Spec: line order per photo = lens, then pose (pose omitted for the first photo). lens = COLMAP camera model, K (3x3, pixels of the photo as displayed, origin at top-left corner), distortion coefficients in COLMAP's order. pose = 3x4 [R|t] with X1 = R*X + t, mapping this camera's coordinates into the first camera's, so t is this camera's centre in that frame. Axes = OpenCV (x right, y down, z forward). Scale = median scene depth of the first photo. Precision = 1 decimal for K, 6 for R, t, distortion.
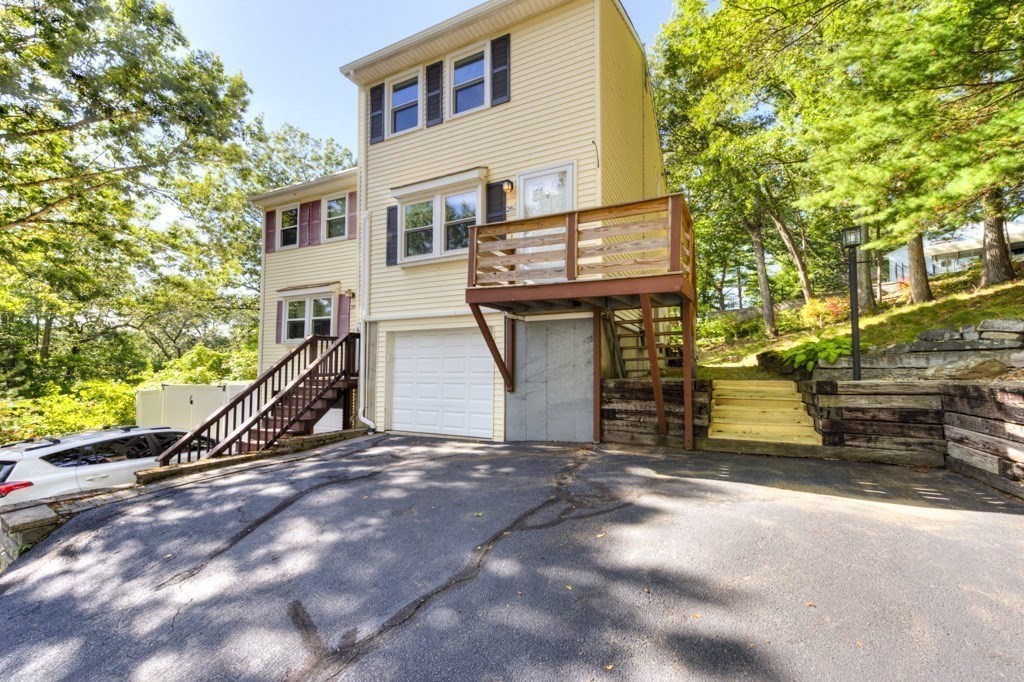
lens RADIAL K [[441.4, 0, 463.1], [0, 441.4, 348.5], [0, 0, 1]] dist [0.022460, 0.000092]
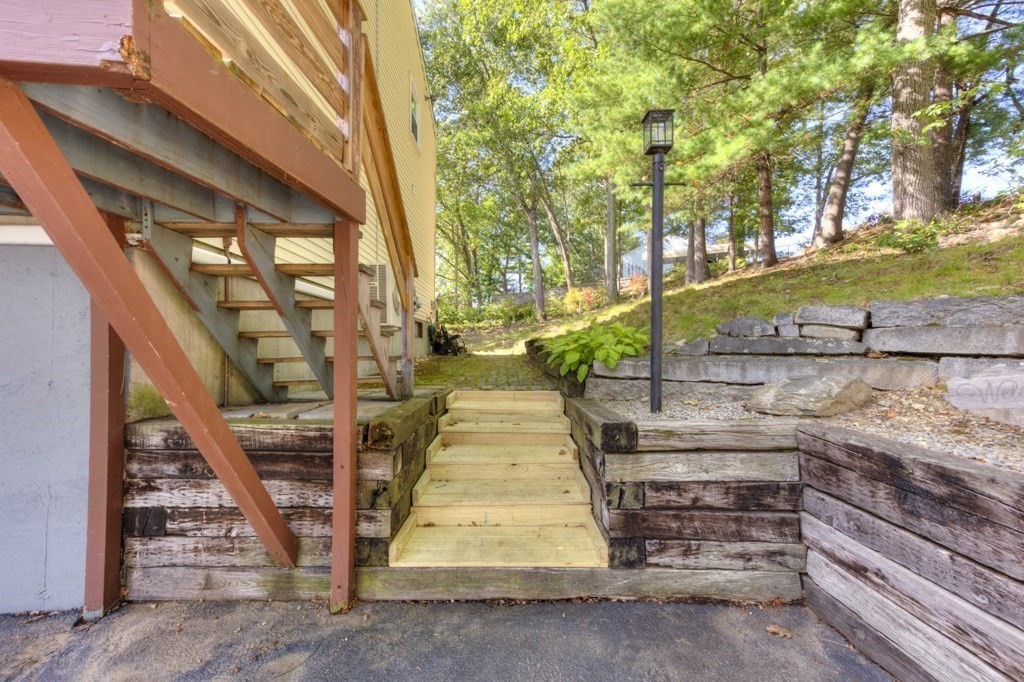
lens RADIAL K [[415.9, 0, 505.1], [0, 415.9, 341.2], [0, 0, 1]] dist [0.022822, -0.000208]
pose [[0.871053, 0.011797, 0.491048, 0.357591], [-0.029901, 0.999131, 0.029038, -0.013558], [-0.490279, -0.039977, 0.870648, 0.493698]]
